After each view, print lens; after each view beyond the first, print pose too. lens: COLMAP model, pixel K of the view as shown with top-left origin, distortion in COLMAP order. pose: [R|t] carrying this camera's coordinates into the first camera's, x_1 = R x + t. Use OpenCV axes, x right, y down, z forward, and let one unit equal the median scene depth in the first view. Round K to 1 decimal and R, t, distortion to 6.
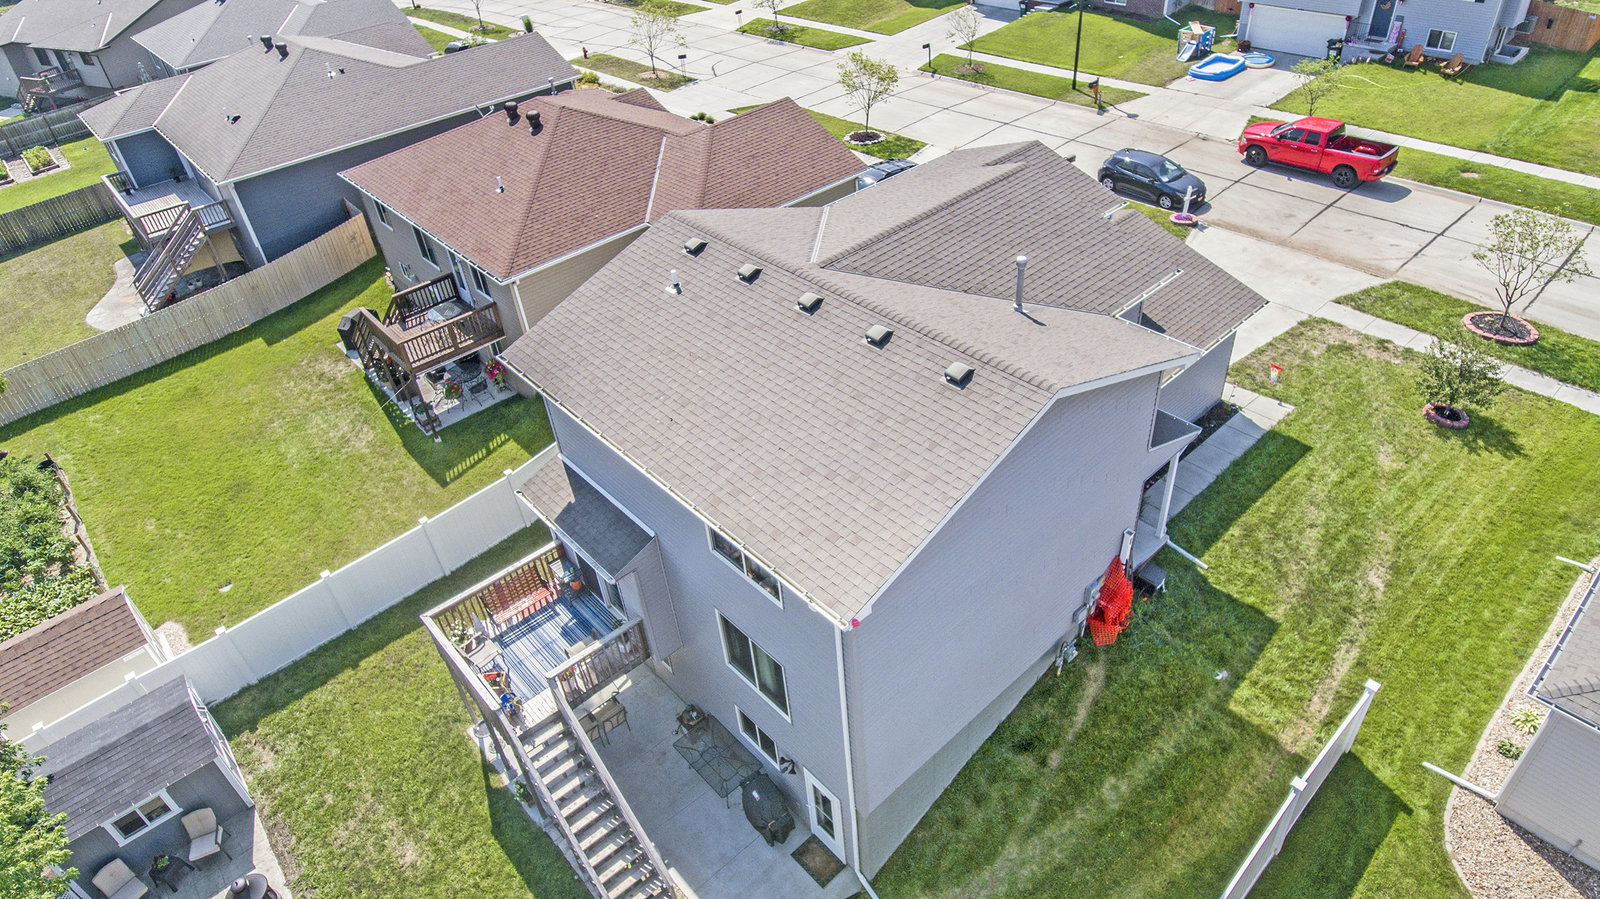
lens RADIAL K [[955.2, 0, 801.7], [0, 955.2, 451.9], [0, 0, 1]] dist [-0.015277, -0.002070]
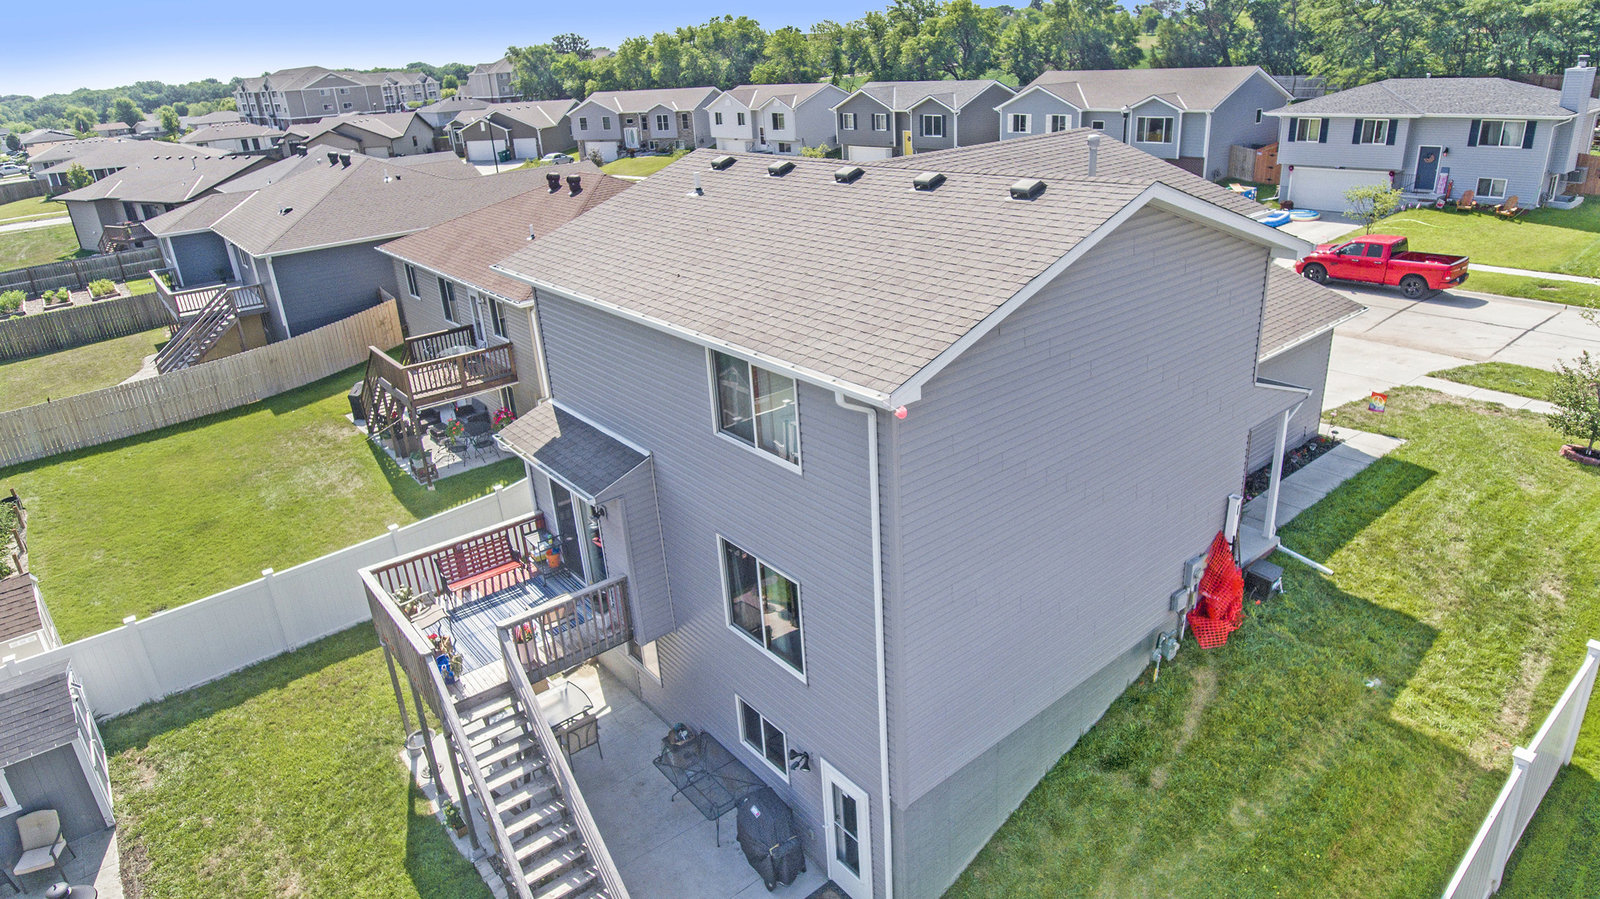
lens RADIAL K [[953.5, 0, 800.0], [0, 953.5, 449.5], [0, 0, 1]] dist [0.000095, -0.018416]
pose [[0.998482, 0.034914, -0.042608, 0.008024], [-0.044832, 0.964500, -0.260249, 0.251658], [0.032009, 0.261764, 0.964601, 0.186132]]
